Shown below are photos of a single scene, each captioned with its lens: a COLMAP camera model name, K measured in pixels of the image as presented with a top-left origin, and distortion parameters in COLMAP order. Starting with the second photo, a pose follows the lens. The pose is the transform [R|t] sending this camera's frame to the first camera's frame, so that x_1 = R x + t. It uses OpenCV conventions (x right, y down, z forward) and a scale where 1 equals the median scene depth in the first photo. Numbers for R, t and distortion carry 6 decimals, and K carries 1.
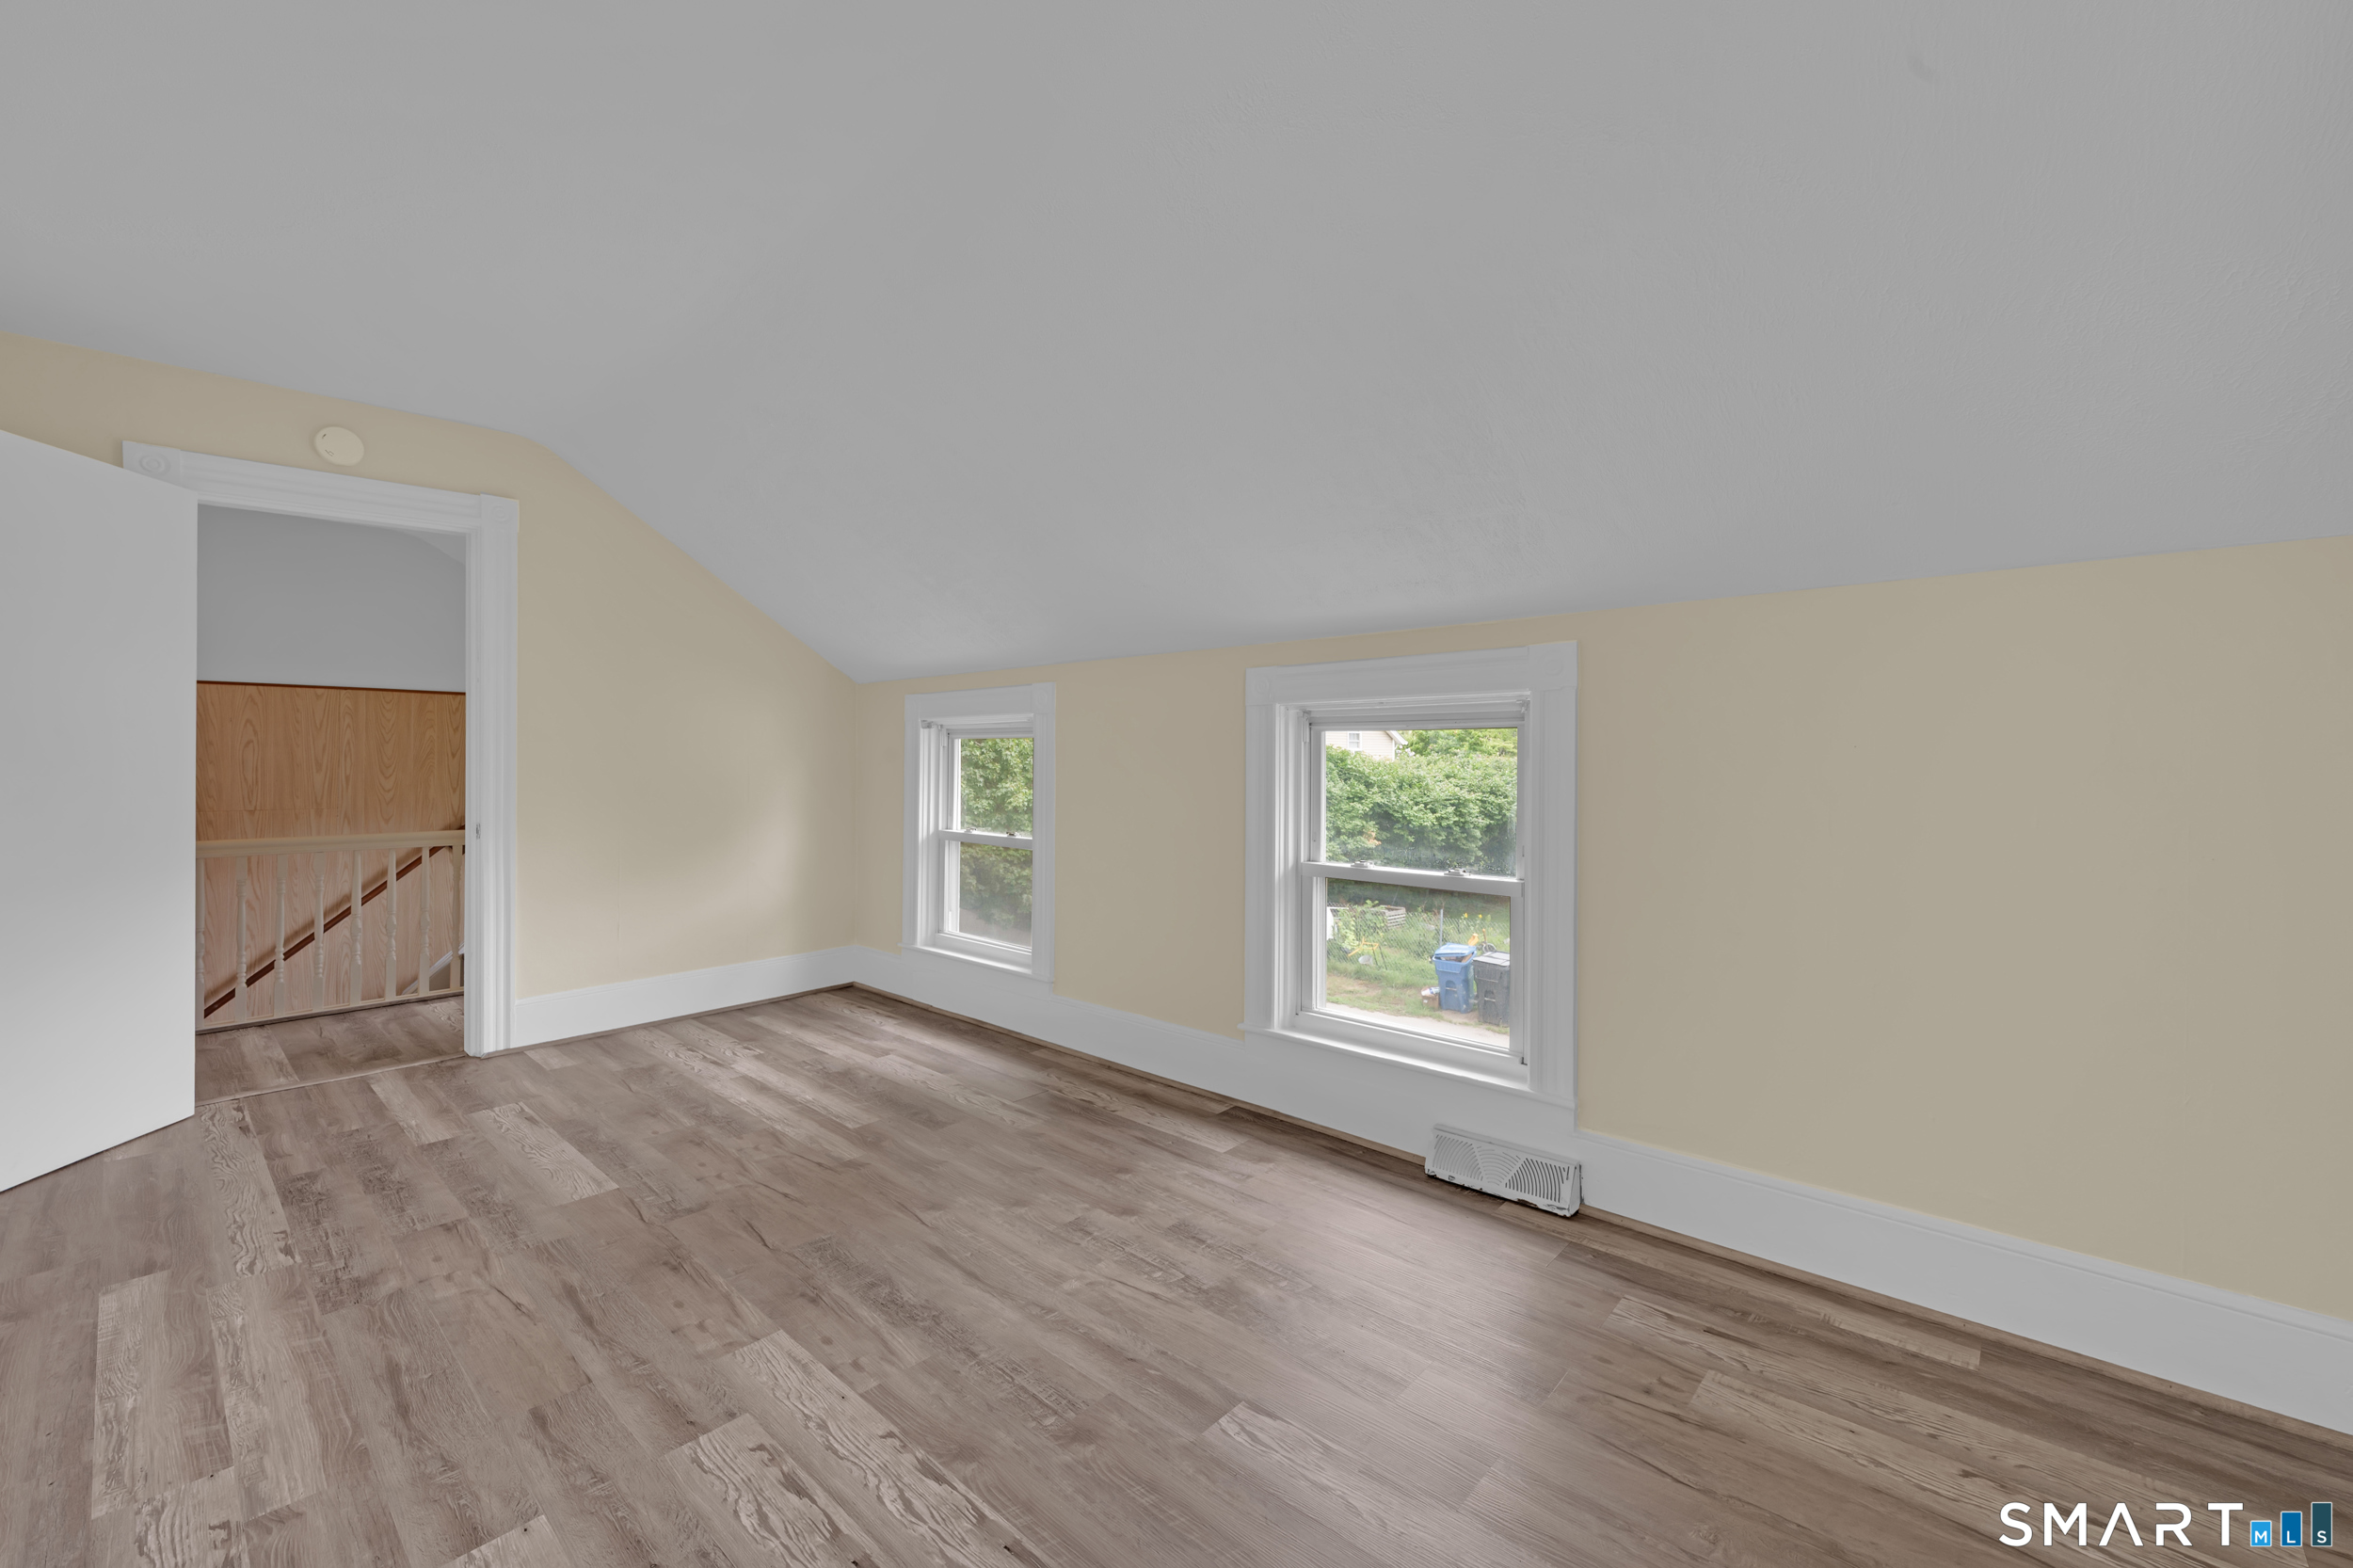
lens RADIAL K [[955.5, 0, 1181.9], [0, 955.5, 771.1], [0, 0, 1]] dist [-0.000804, 0.000316]
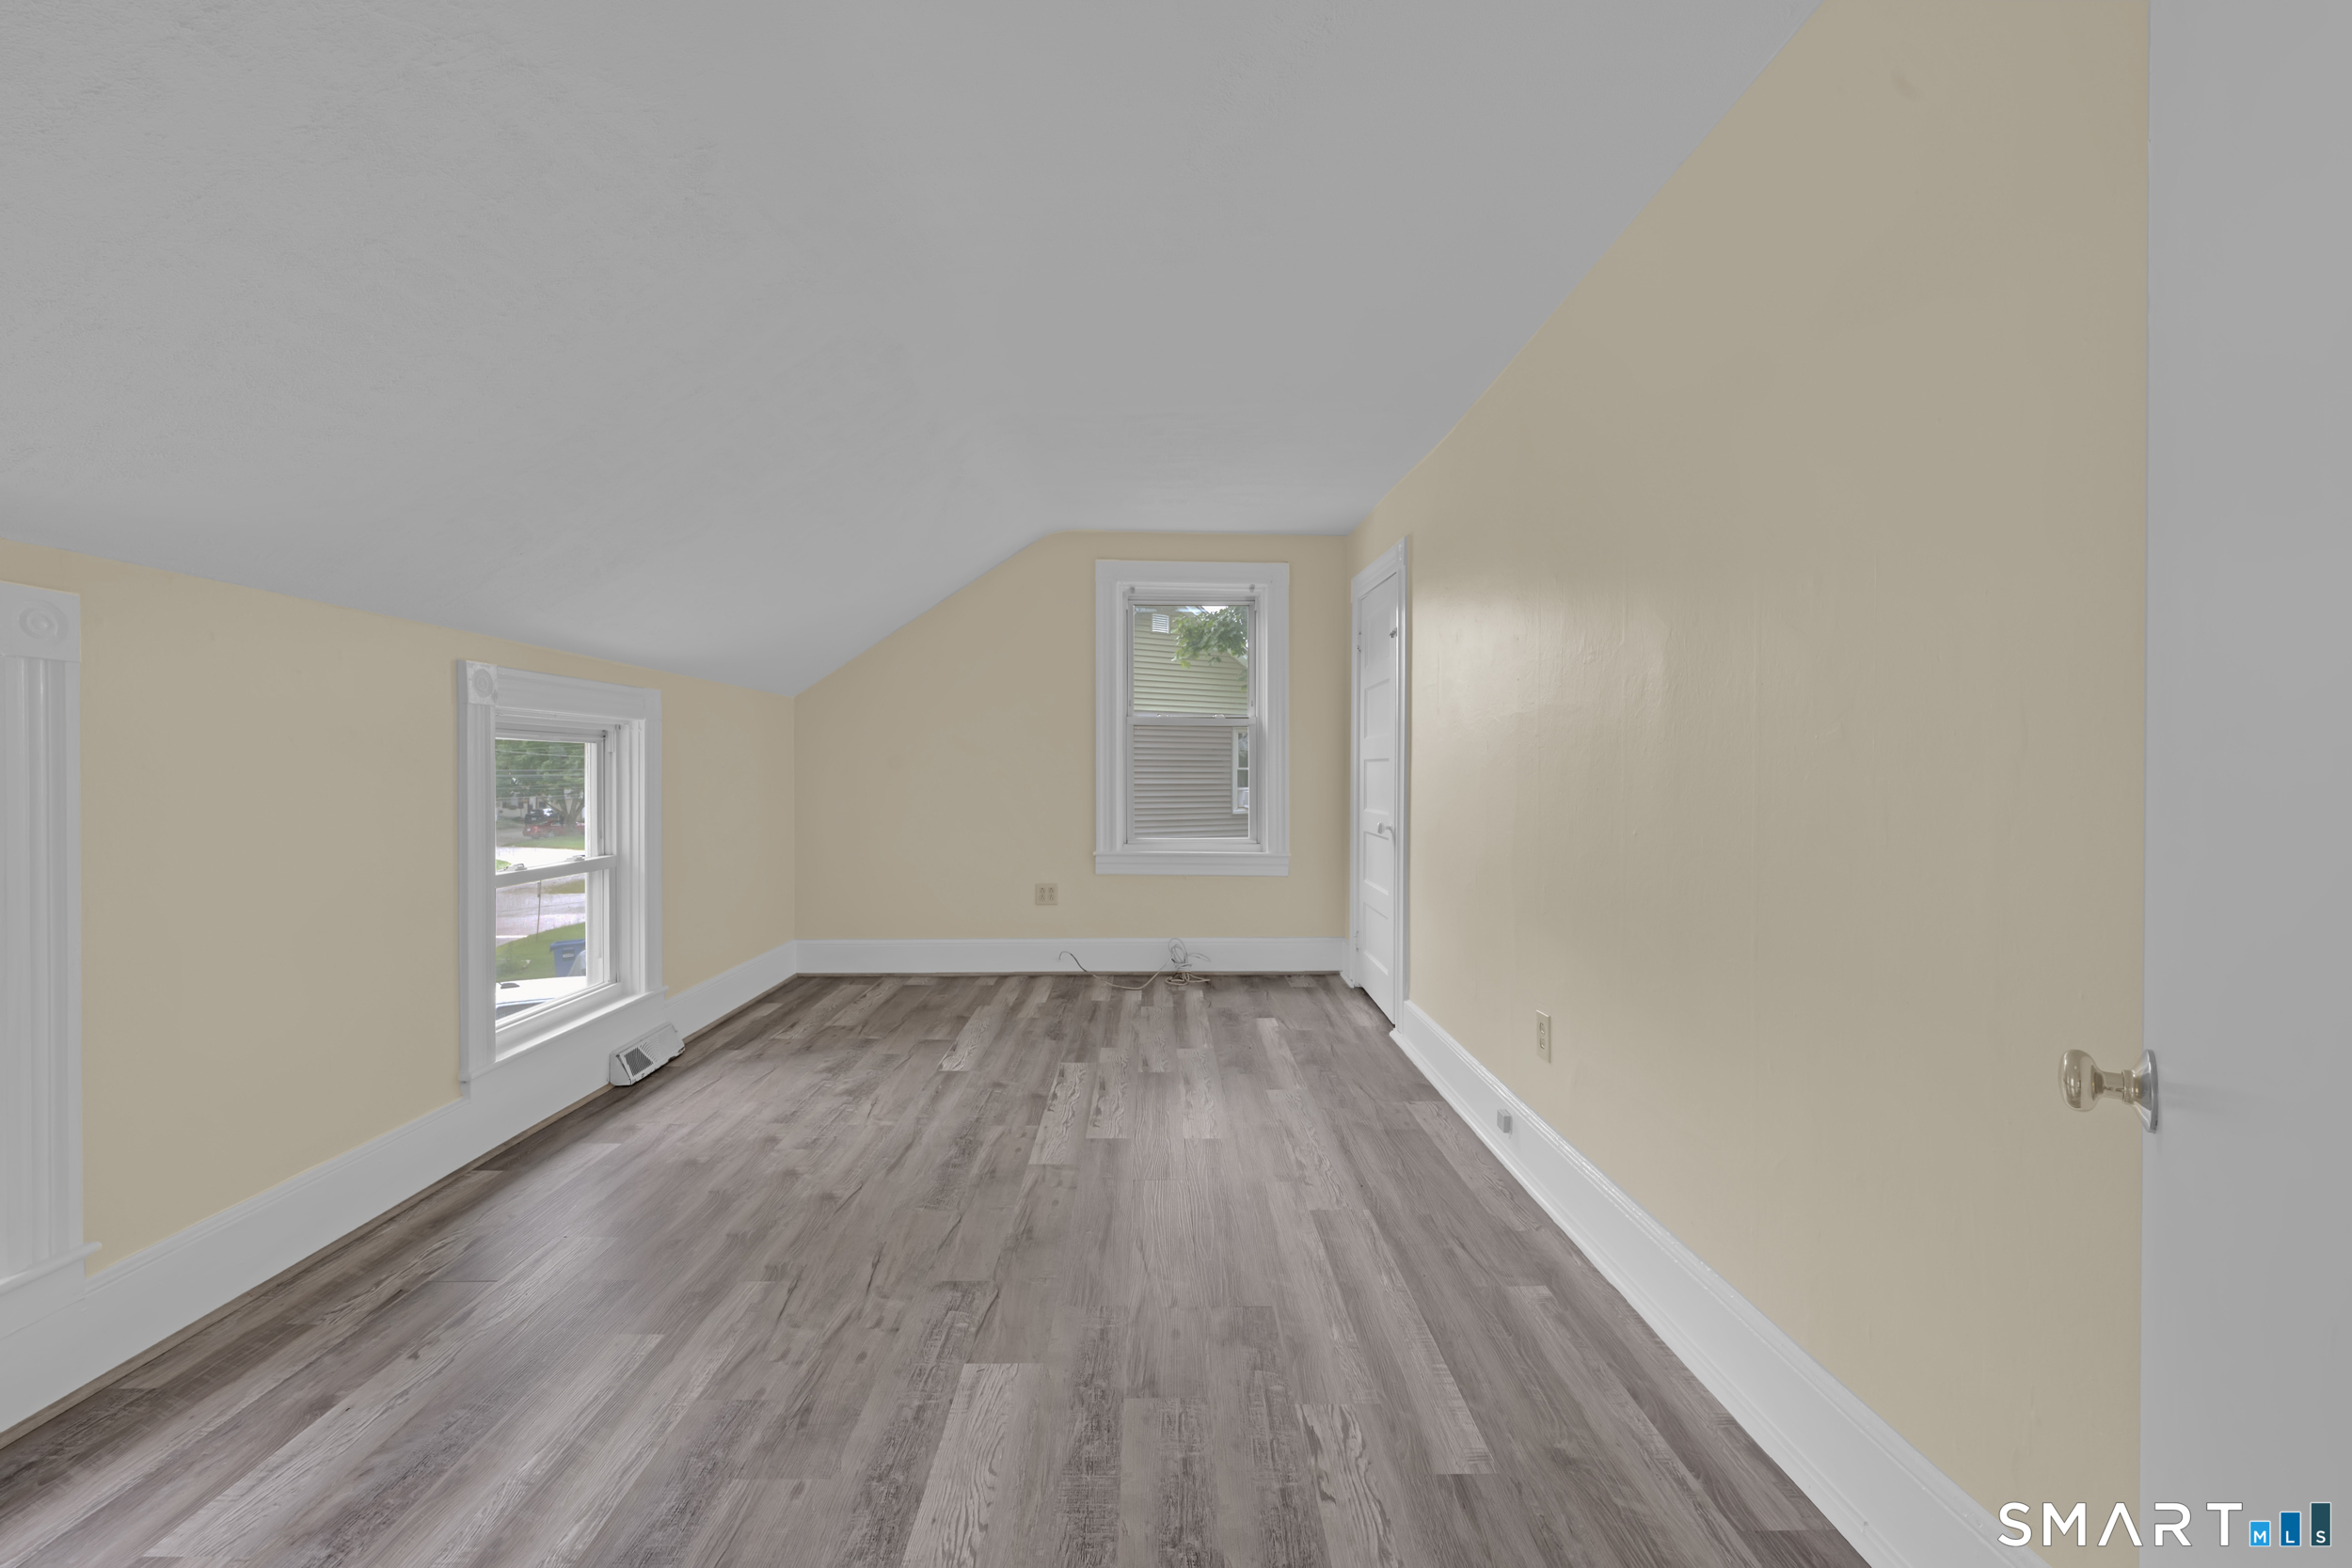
lens RADIAL K [[955.0, 0, 1176.2], [0, 955.0, 776.8], [0, 0, 1]] dist [-0.000804, 0.000316]
pose [[-0.688771, -0.007348, 0.724942, -1.293722], [0.007015, 0.999834, 0.016799, -0.016248], [-0.724945, 0.016657, -0.688605, 1.461046]]
